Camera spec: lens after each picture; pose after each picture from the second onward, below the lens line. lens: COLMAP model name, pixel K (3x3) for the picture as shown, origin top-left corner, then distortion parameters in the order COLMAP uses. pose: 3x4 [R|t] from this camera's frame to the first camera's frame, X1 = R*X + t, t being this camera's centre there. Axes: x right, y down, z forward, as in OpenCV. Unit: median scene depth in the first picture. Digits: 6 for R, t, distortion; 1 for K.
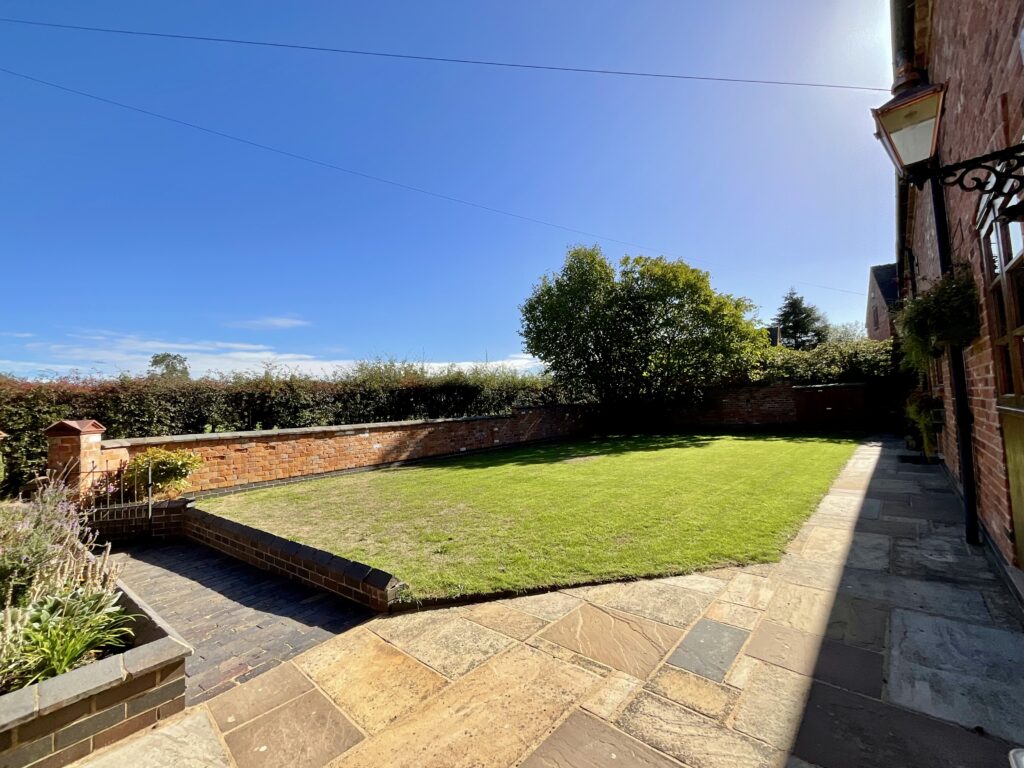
lens RADIAL K [[413.0, 0, 512.0], [0, 413.0, 384.0], [0, 0, 1]] dist [0.000104, 0.000033]
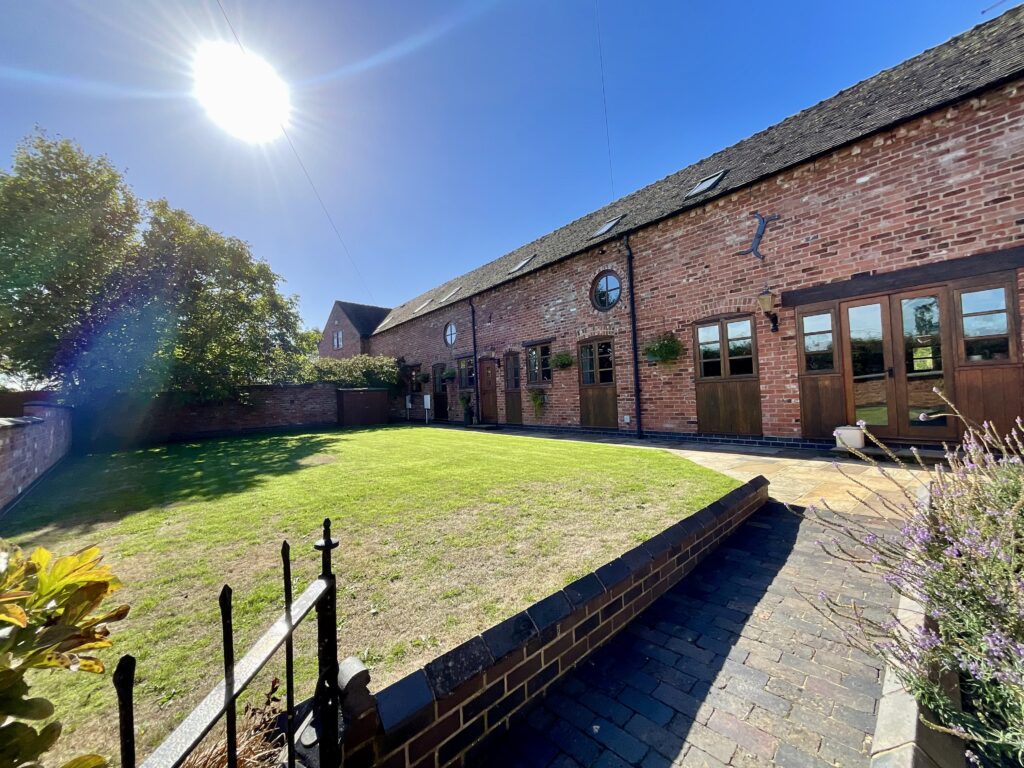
lens RADIAL K [[413.0, 0, 512.0], [0, 413.0, 384.0], [0, 0, 1]] dist [0.000104, 0.000033]
pose [[0.144108, 0.063924, 0.987495, -2.522401], [-0.029225, 0.997751, -0.060323, 0.296682], [-0.989130, -0.020167, 0.145652, 2.190527]]
